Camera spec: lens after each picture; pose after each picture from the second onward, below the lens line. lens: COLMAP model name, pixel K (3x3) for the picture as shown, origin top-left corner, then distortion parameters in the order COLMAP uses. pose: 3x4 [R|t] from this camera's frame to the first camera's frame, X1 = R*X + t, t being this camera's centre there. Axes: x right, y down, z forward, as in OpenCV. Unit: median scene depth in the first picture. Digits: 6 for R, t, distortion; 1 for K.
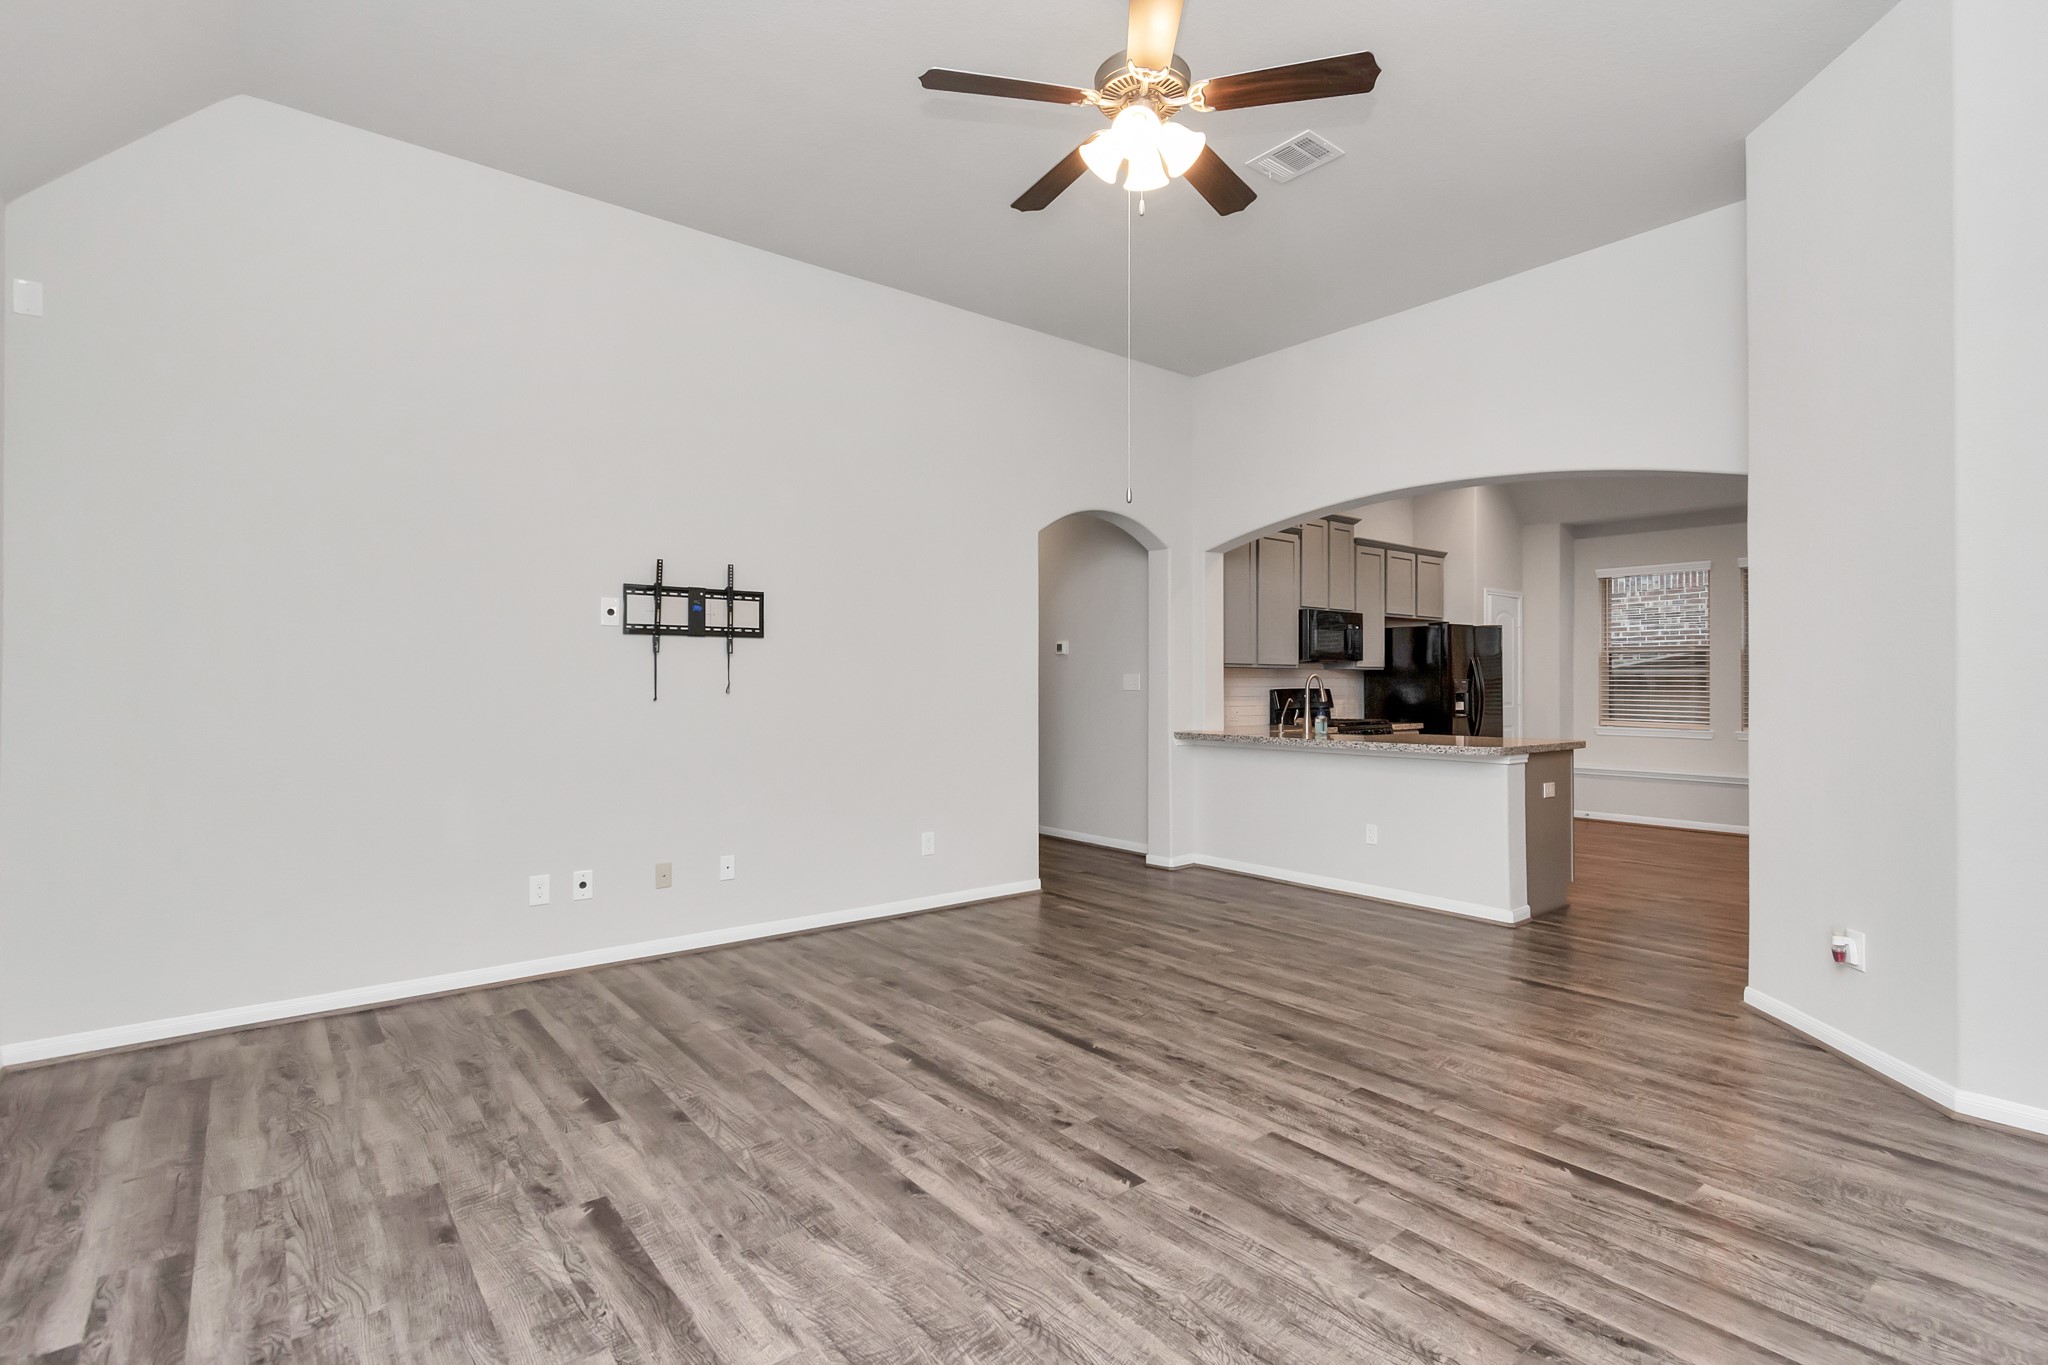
lens RADIAL K [[970.1, 0, 1067.0], [0, 970.1, 684.0], [0, 0, 1]] dist [0.002931, -0.000082]
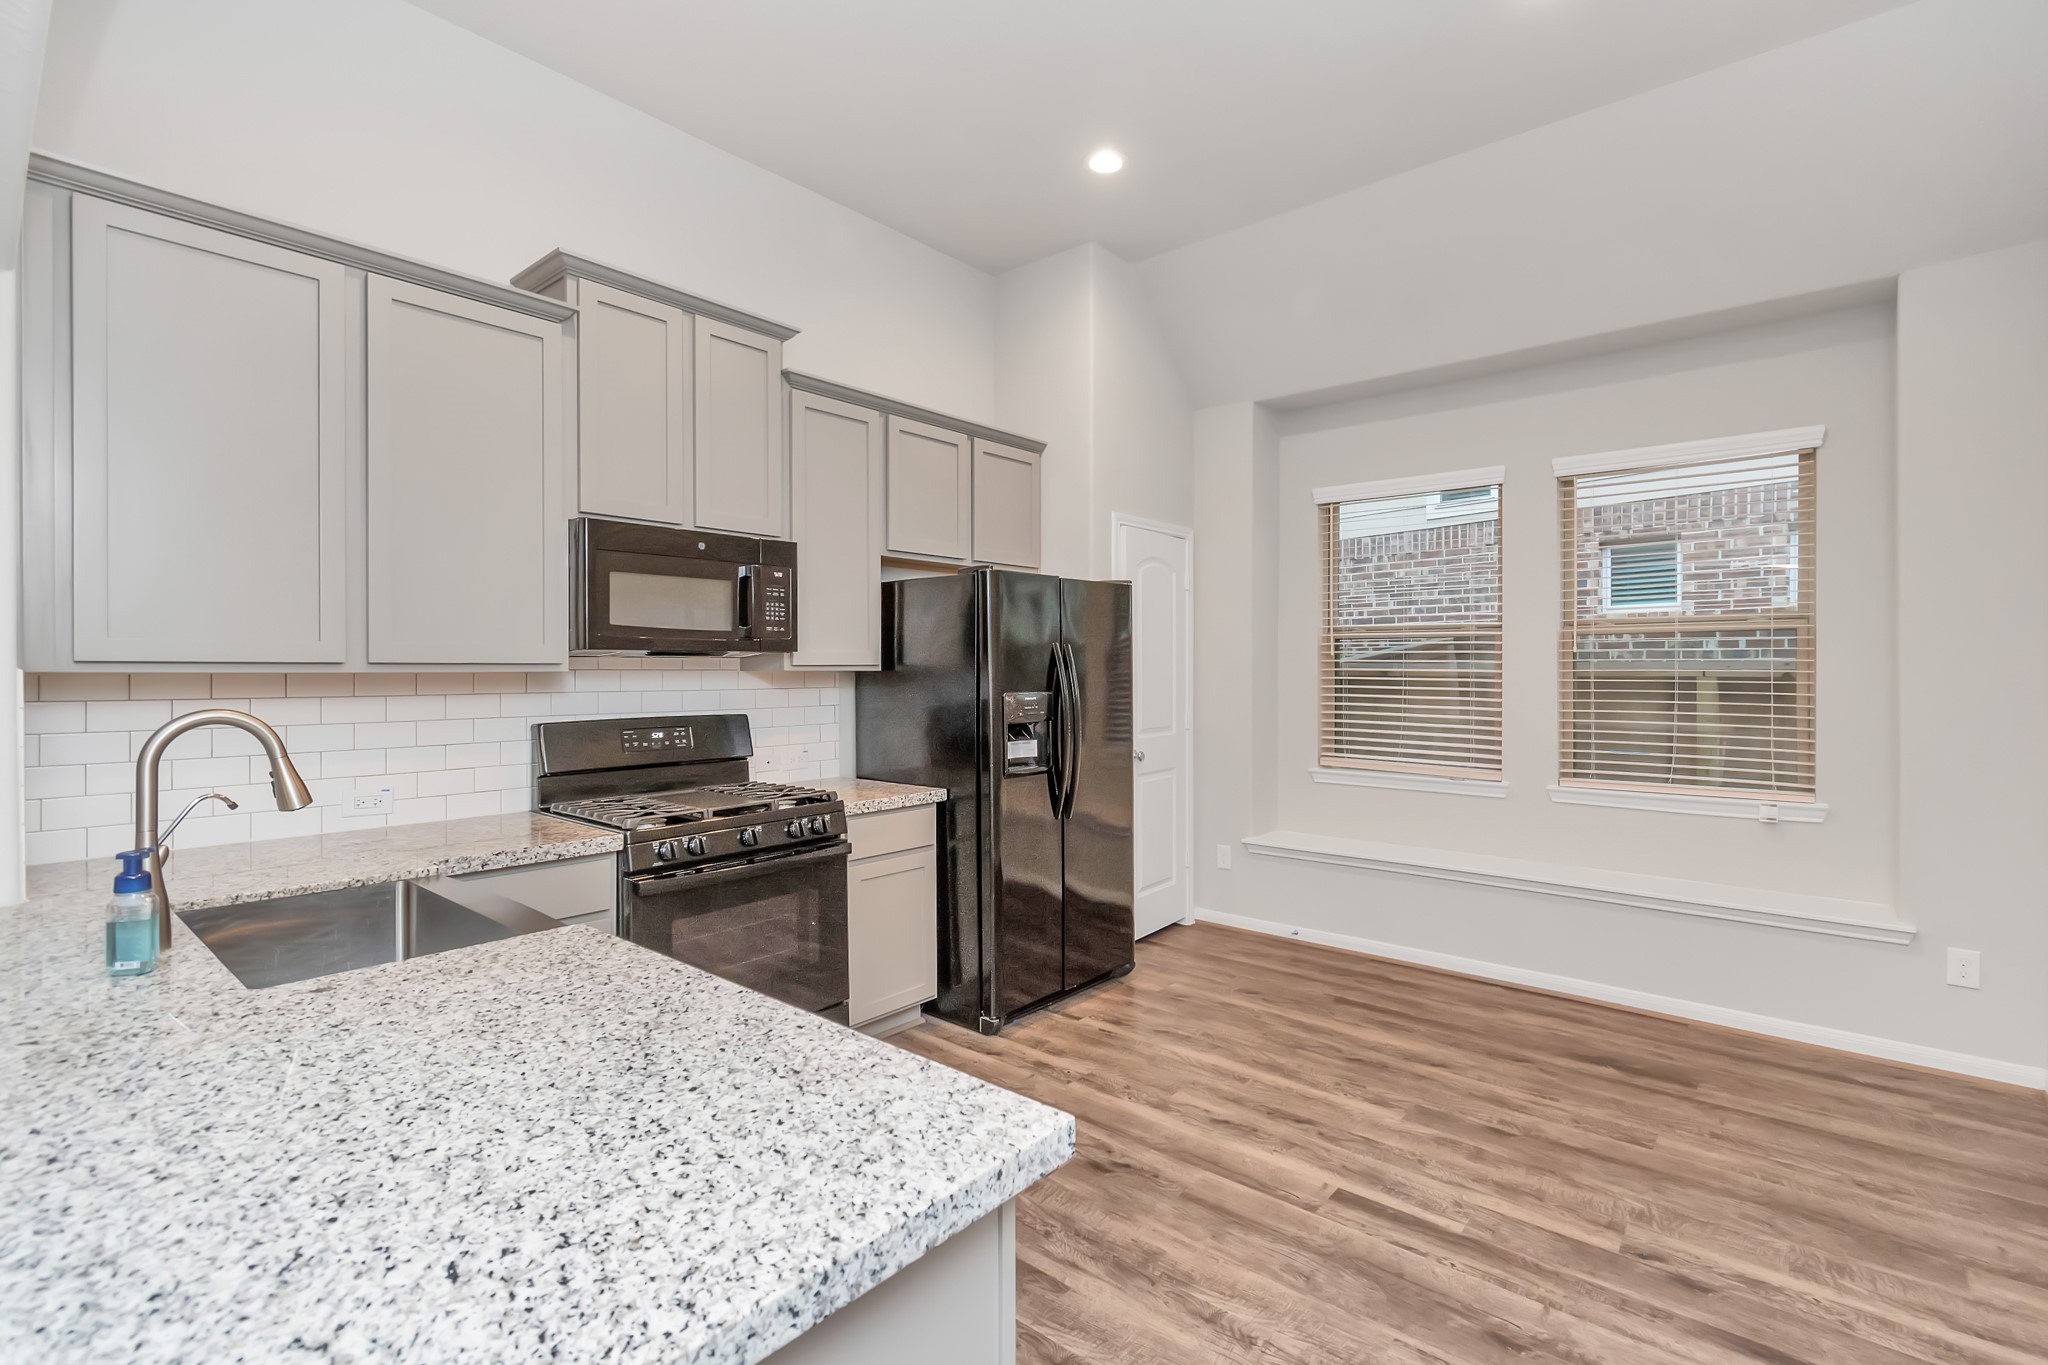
lens RADIAL K [[922.0, 0, 1043.2], [0, 922.0, 668.8], [0, 0, 1]] dist [0.002140, -0.000279]
pose [[0.984964, 0.006159, 0.172652, 0.621387], [-0.008118, 0.999910, 0.010644, -0.039003], [-0.172571, -0.011885, 0.984925, 1.042670]]
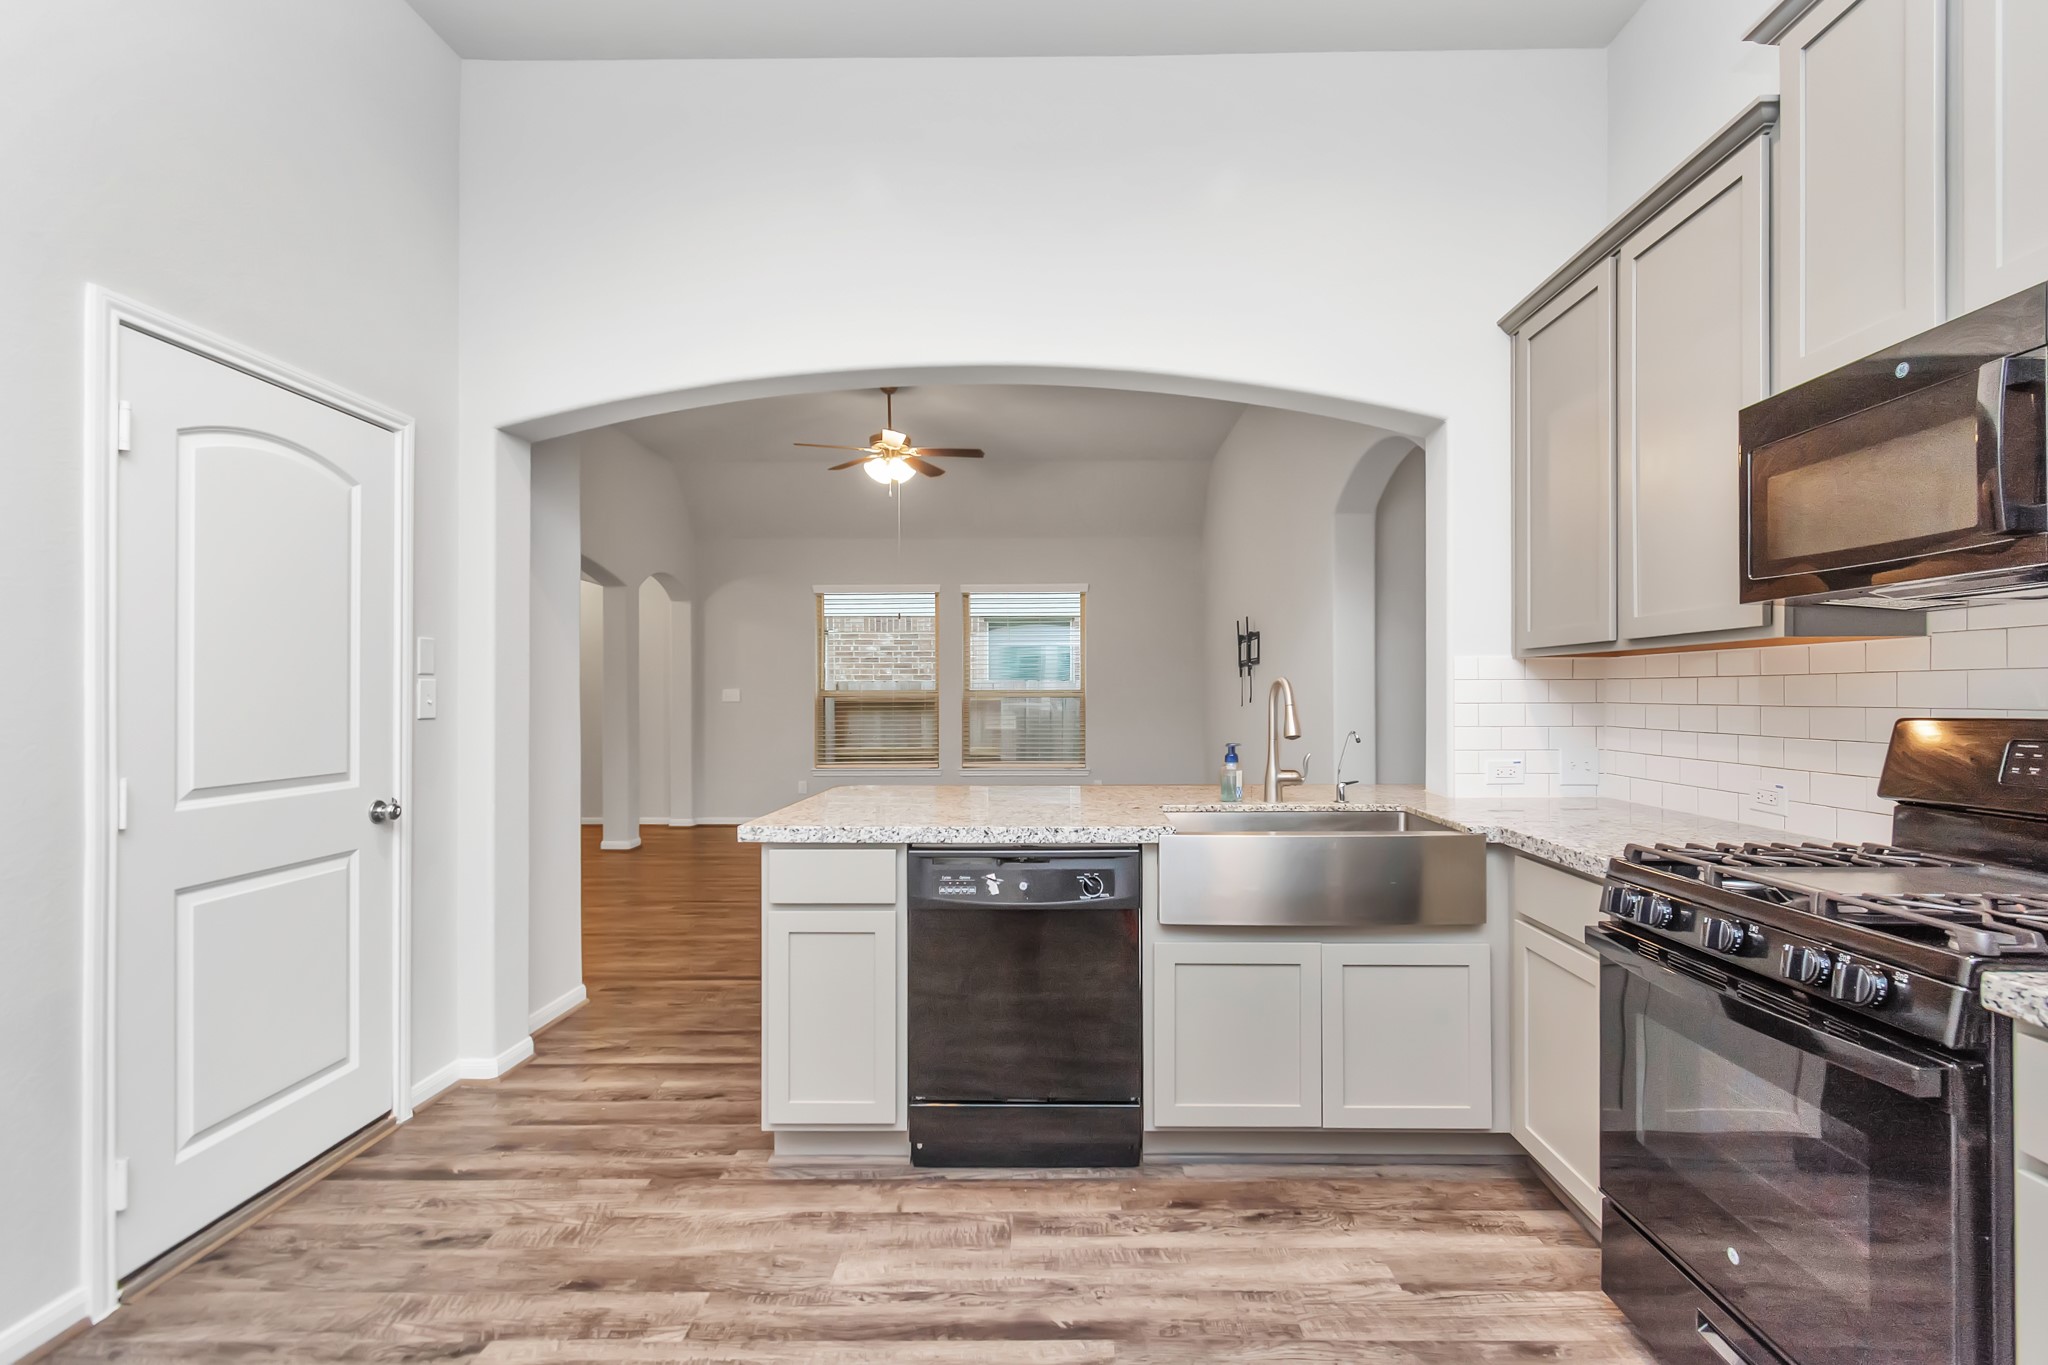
lens RADIAL K [[901.5, 0, 1012.8], [0, 901.5, 688.4], [0, 0, 1]] dist [0.001454, 0.000205]
pose [[-0.676396, 0.003065, -0.736532, 0.954294], [0.014463, 0.999854, -0.009122, -0.005247], [0.736396, -0.016823, -0.676341, 1.743671]]
